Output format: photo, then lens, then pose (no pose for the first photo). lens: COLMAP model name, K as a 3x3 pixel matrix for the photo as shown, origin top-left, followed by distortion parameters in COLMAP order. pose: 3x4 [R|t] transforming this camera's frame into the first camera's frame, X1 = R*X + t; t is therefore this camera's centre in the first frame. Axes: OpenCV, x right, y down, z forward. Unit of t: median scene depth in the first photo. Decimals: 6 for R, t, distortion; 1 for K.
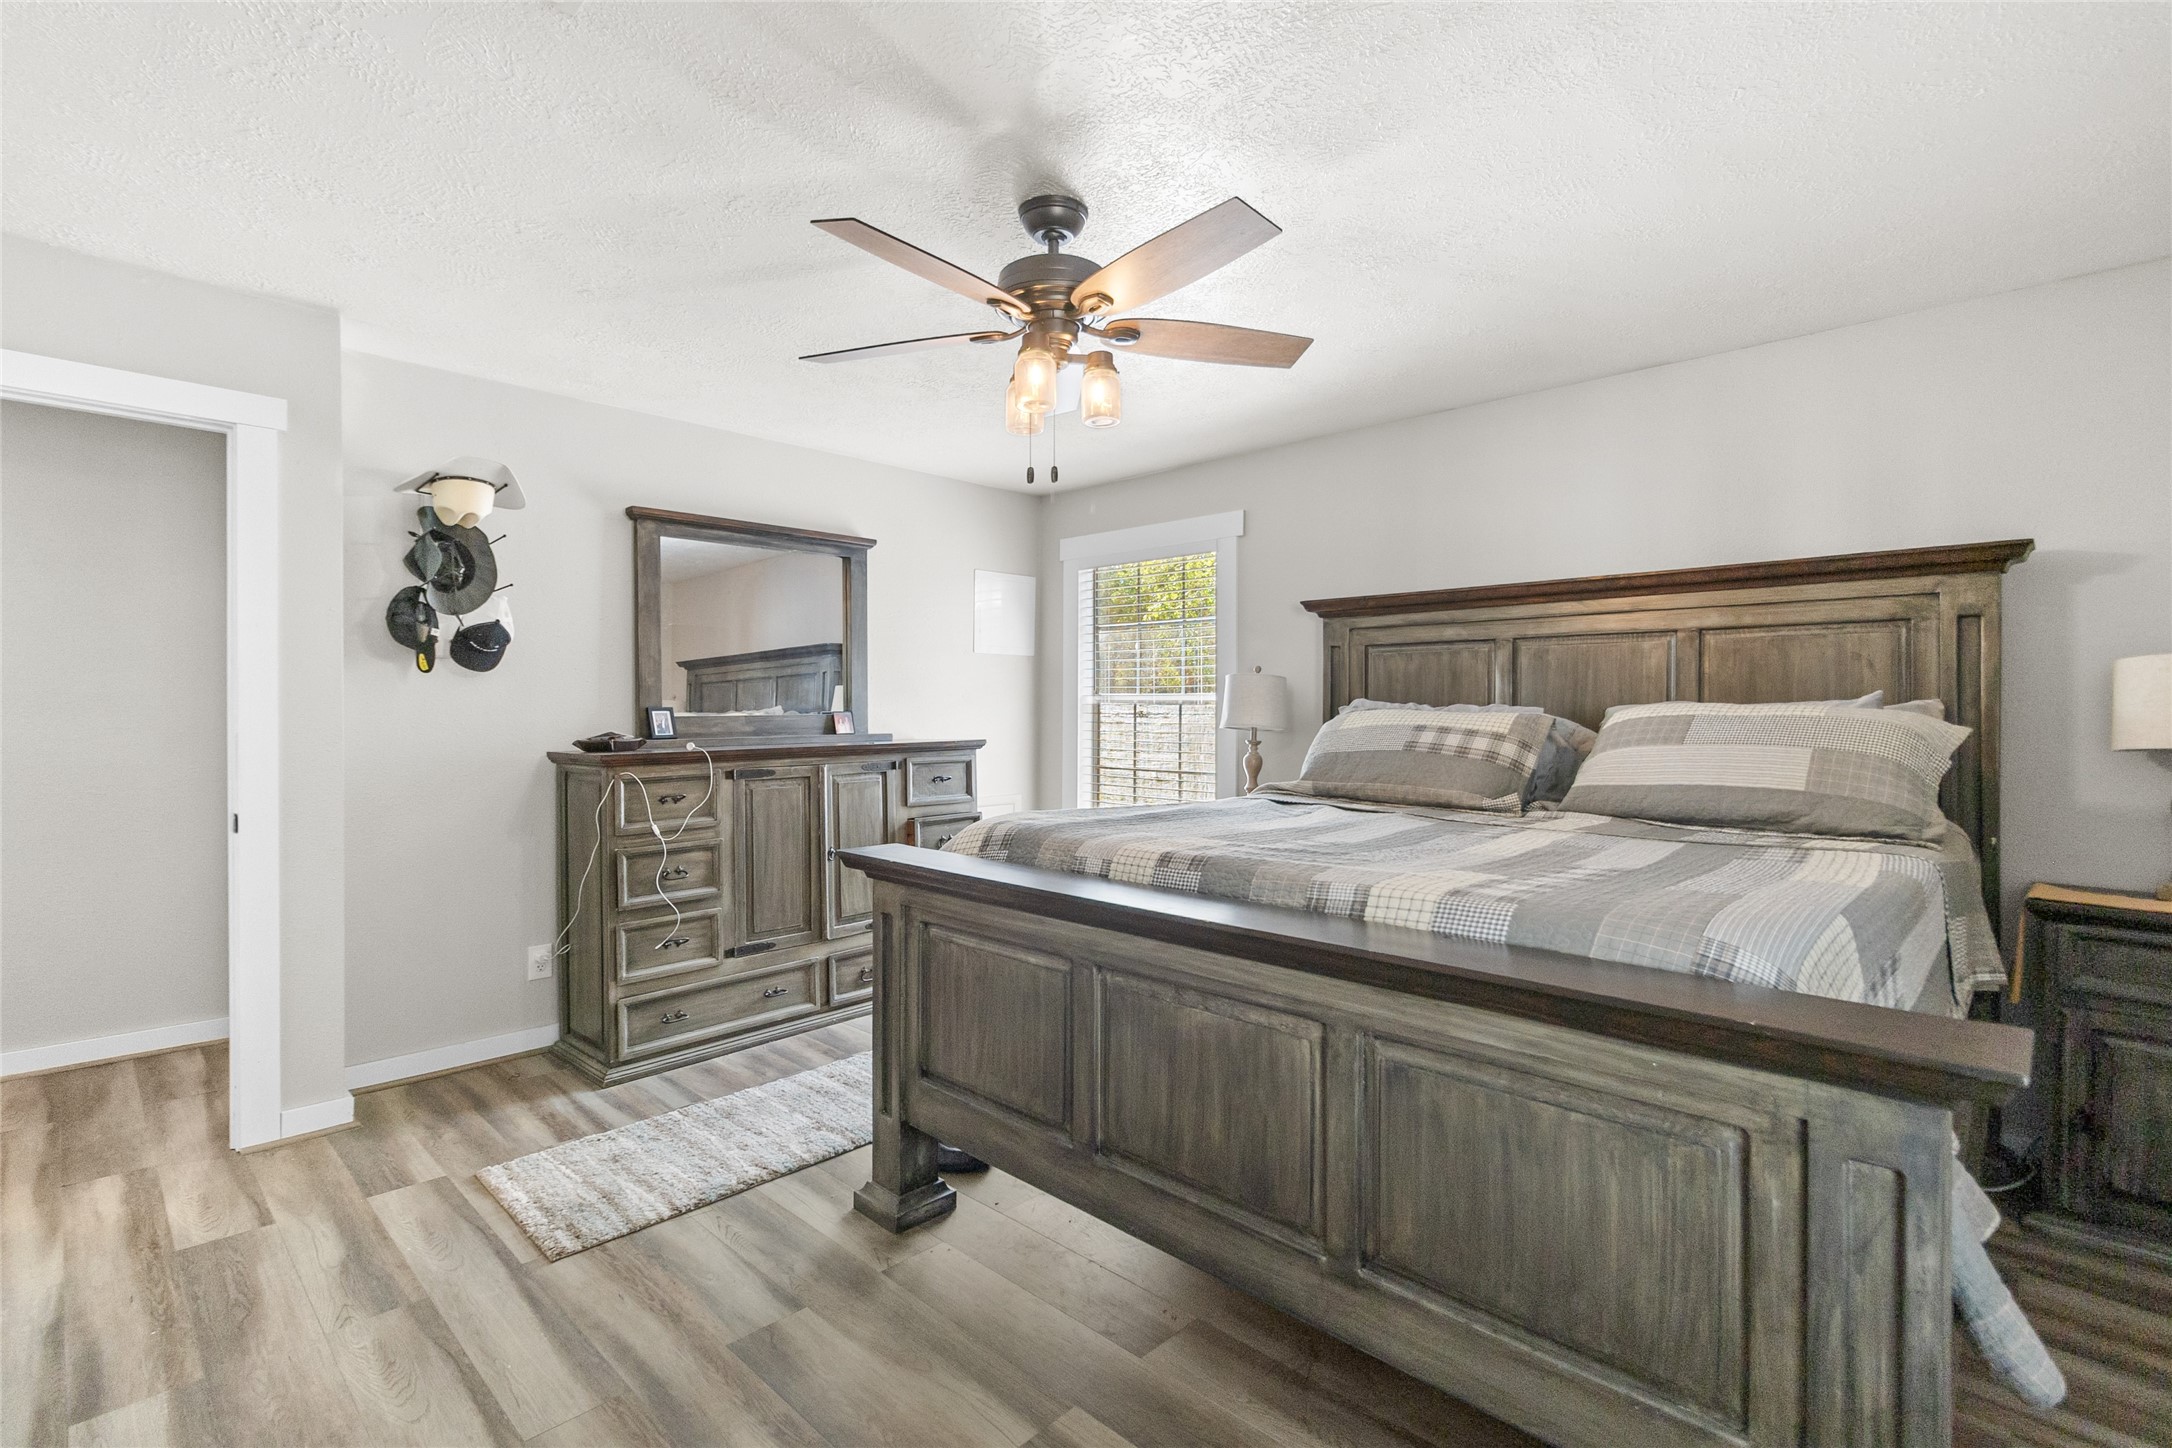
lens RADIAL K [[1009.7, 0, 1074.0], [0, 1009.7, 722.6], [0, 0, 1]] dist [-0.002565, -0.000093]
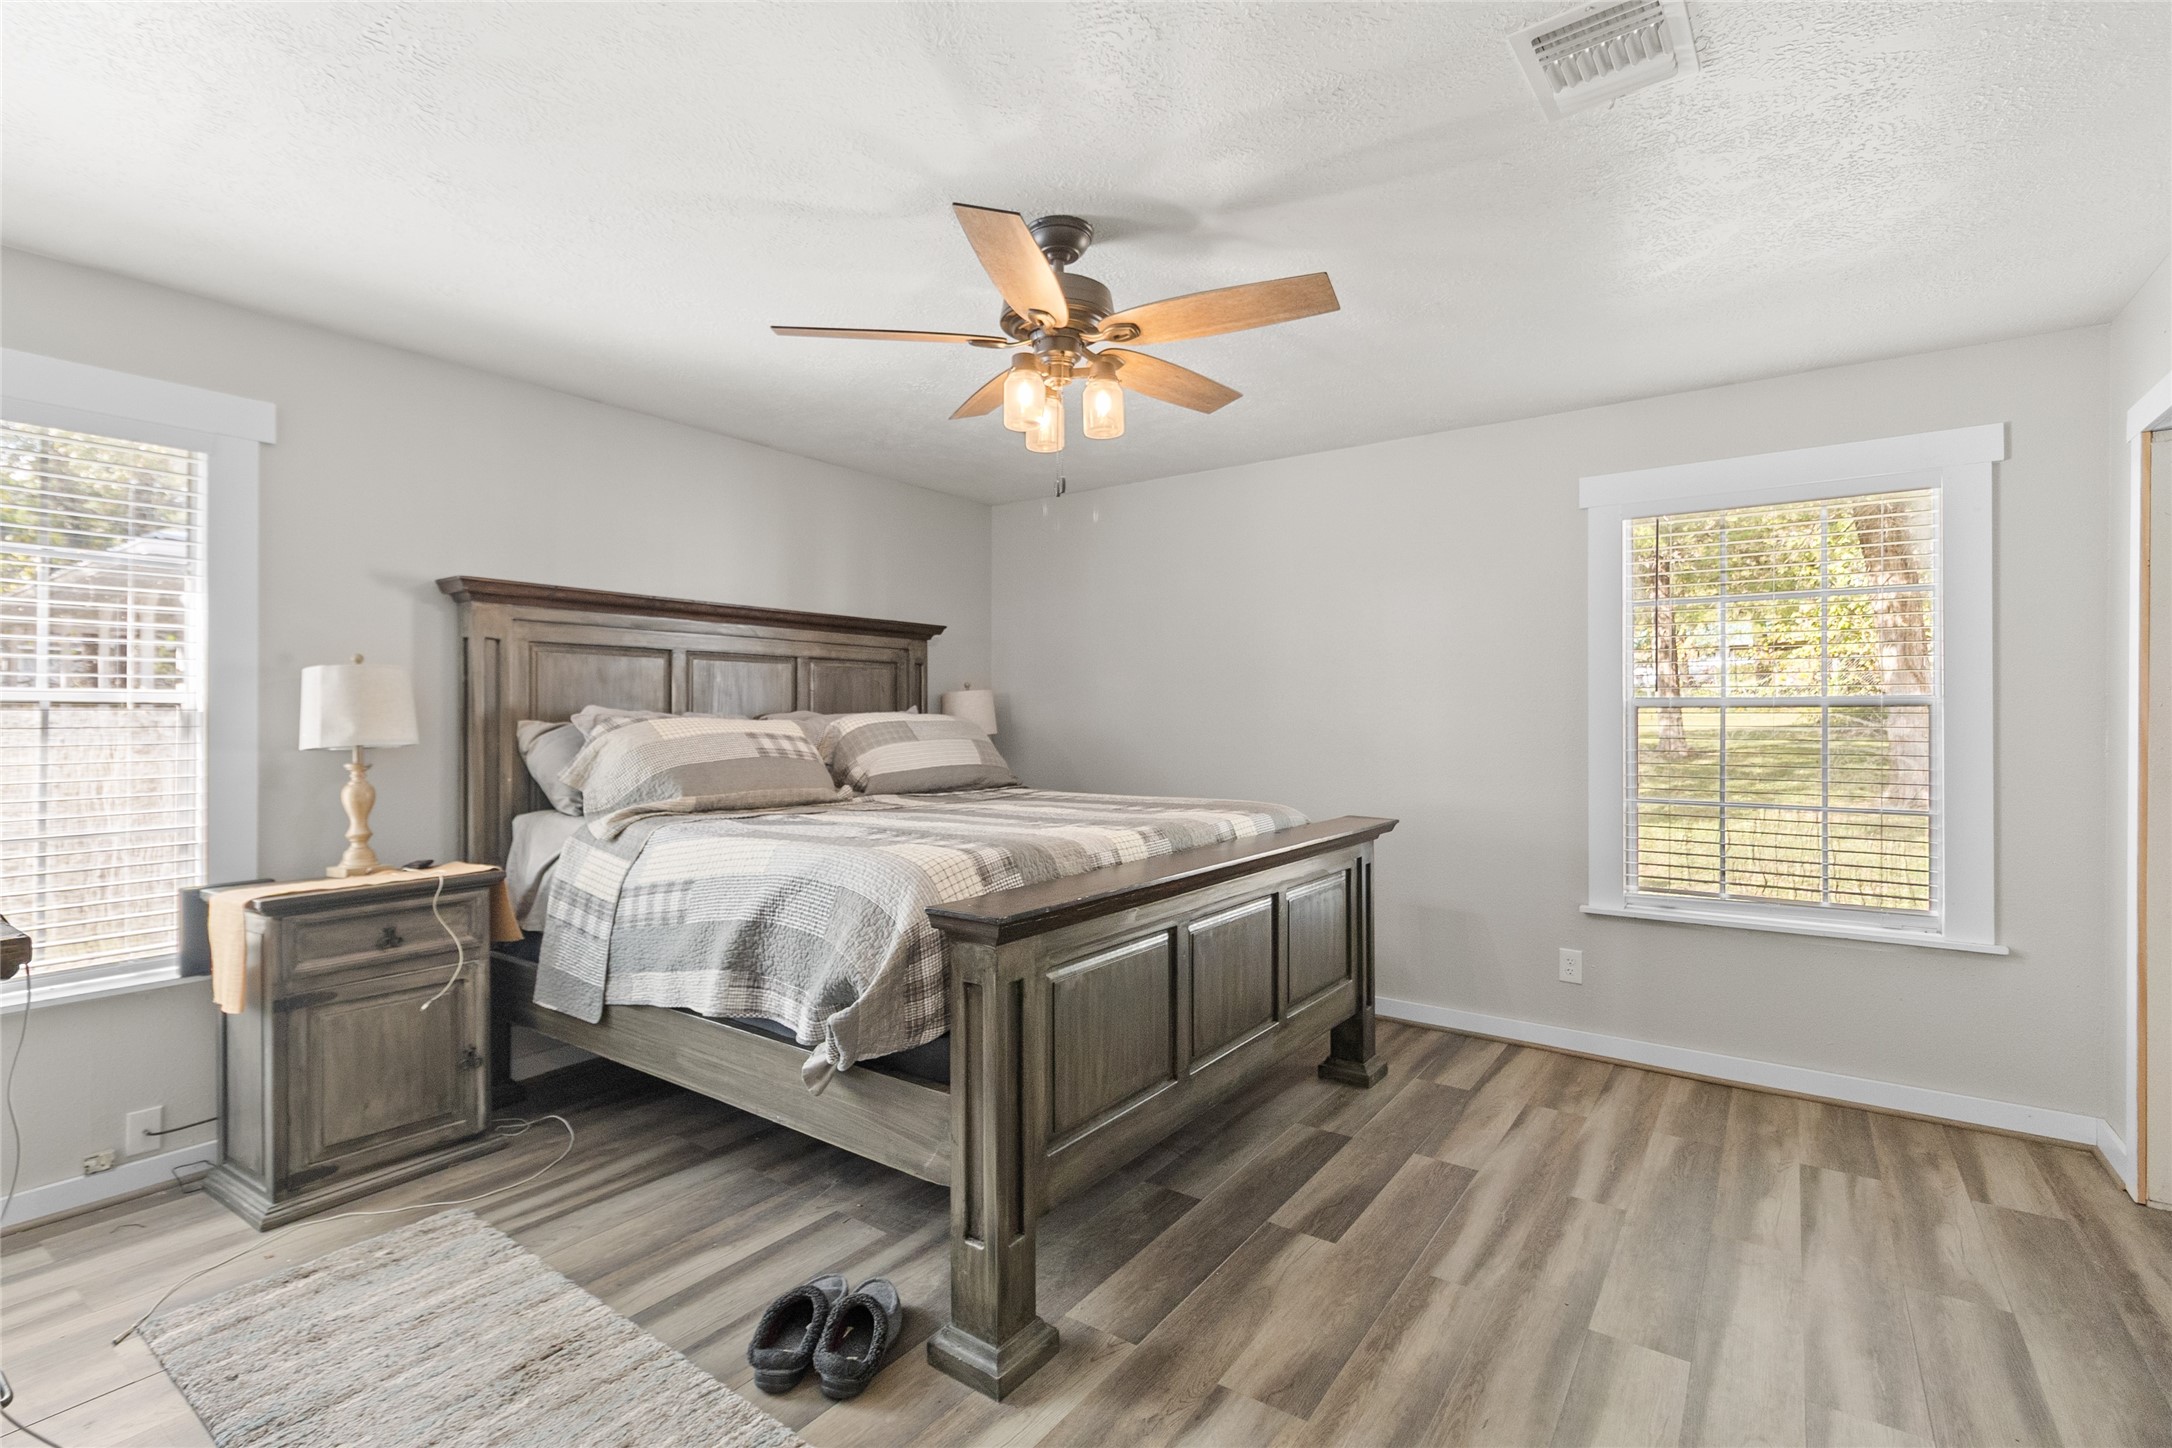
lens RADIAL K [[1009.7, 0, 1073.9], [0, 1009.7, 712.1], [0, 0, 1]] dist [-0.002565, -0.000093]
pose [[-0.127430, 0.004271, 0.991838, -0.765284], [0.019139, 0.999815, -0.001847, -0.010753], [-0.991663, 0.018747, -0.127488, 0.827072]]
